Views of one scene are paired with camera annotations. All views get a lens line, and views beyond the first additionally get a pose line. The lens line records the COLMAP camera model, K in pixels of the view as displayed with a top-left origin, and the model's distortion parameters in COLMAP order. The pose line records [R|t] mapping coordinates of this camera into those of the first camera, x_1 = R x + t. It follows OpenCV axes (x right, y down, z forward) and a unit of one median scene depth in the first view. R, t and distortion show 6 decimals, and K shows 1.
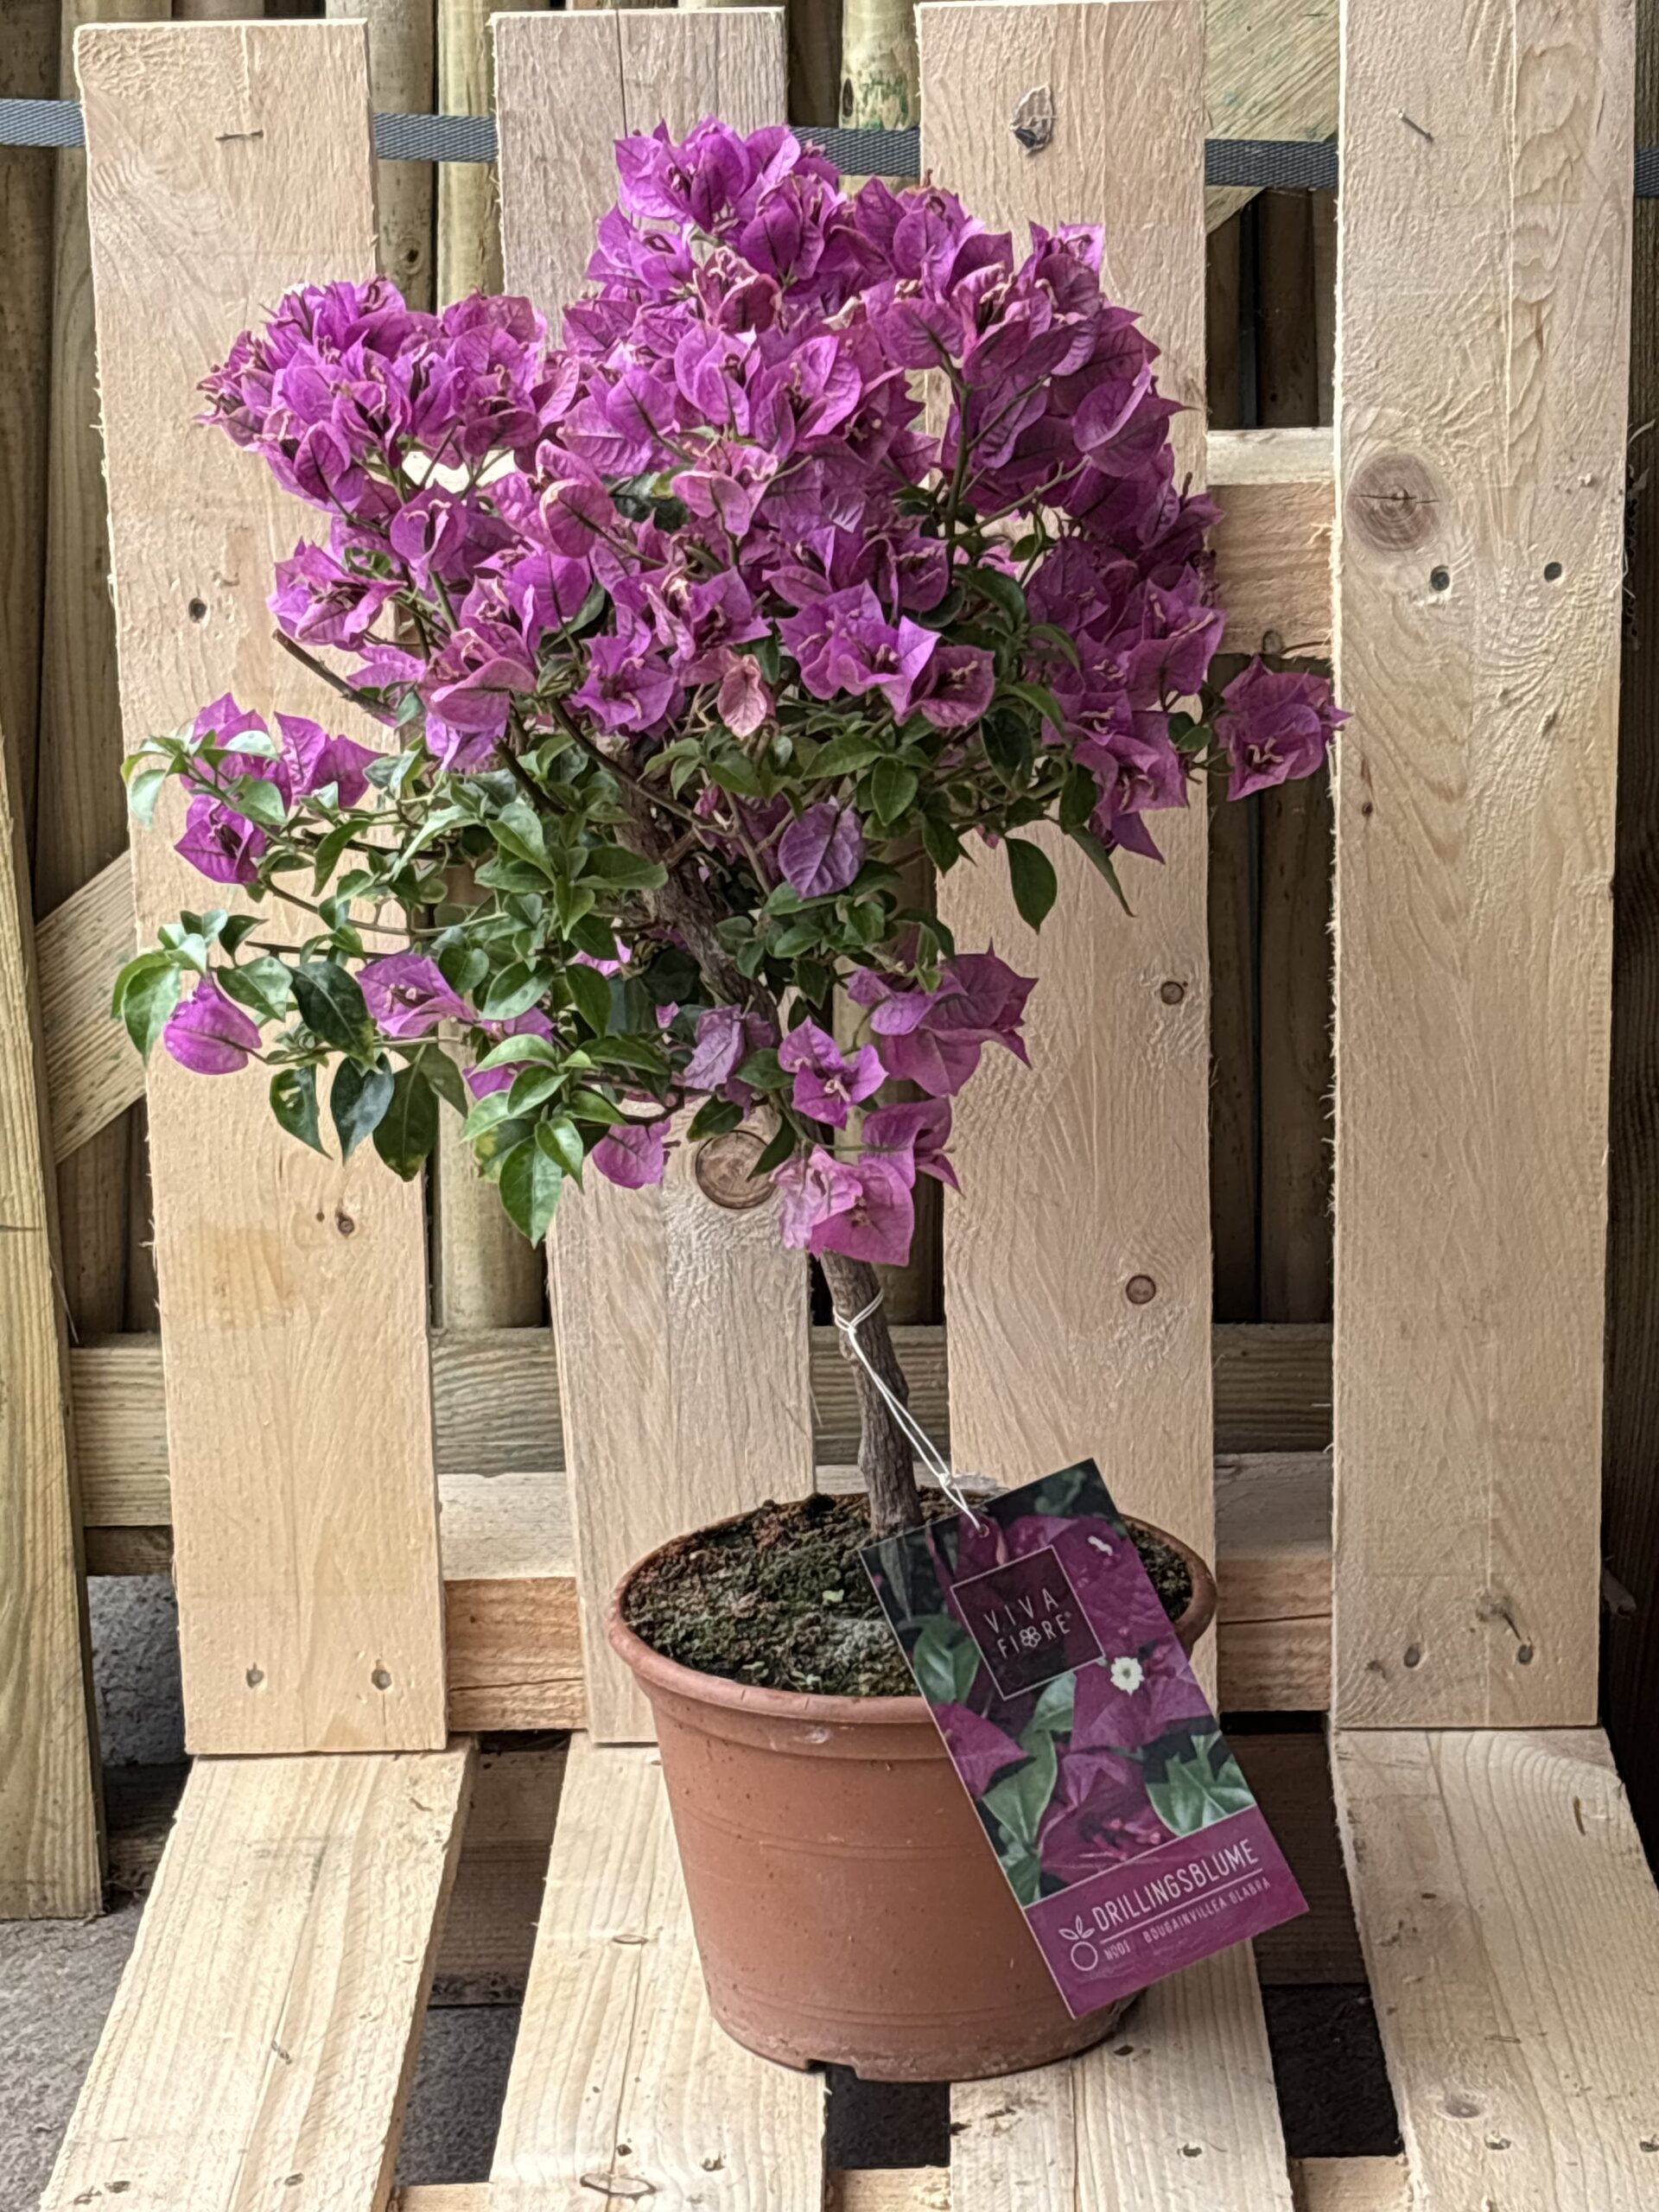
lens RADIAL K [[5157.8, 0, 814.2], [0, 5157.8, 1109.2], [0, 0, 1]] dist [0.149002, 0.000000]
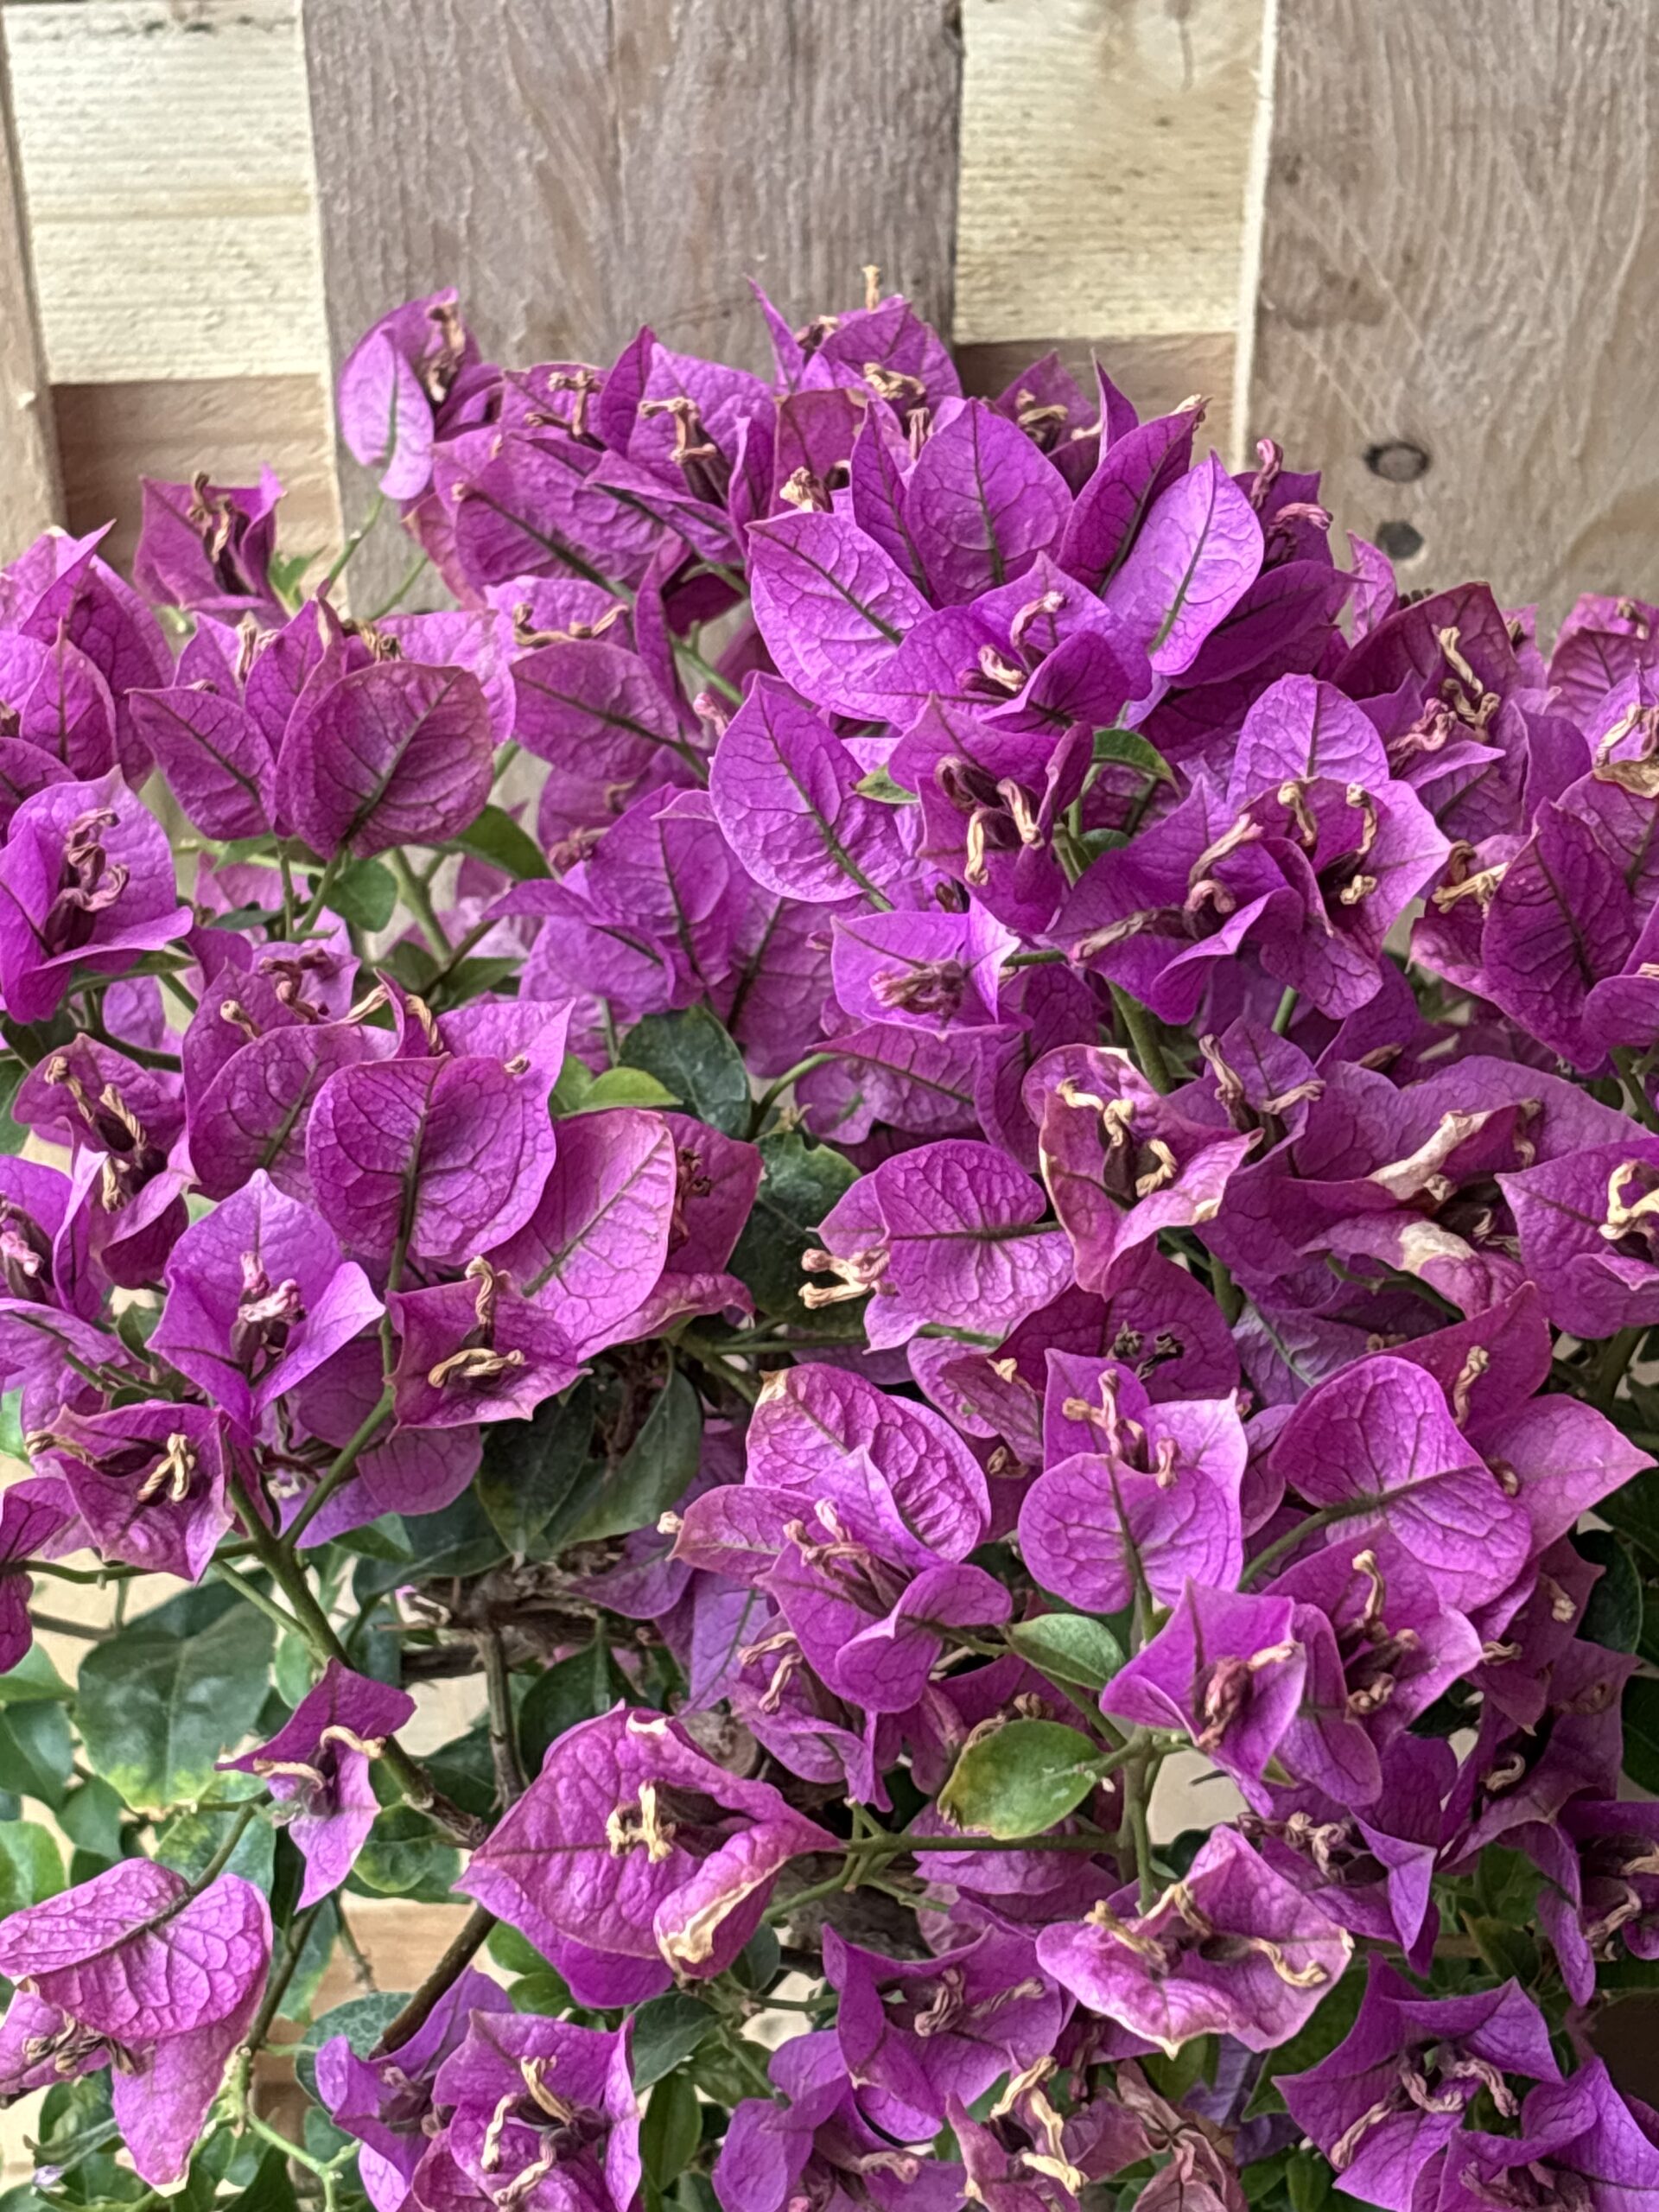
lens RADIAL K [[5157.8, 0, 838.4], [0, 5157.8, 1111.8], [0, 0, 1]] dist [0.149002, 0.000000]
pose [[0.995141, -0.043173, 0.088488, -0.054053], [-0.002665, 0.886594, 0.462541, -0.259433], [-0.098422, -0.460530, 0.882171, 0.549538]]
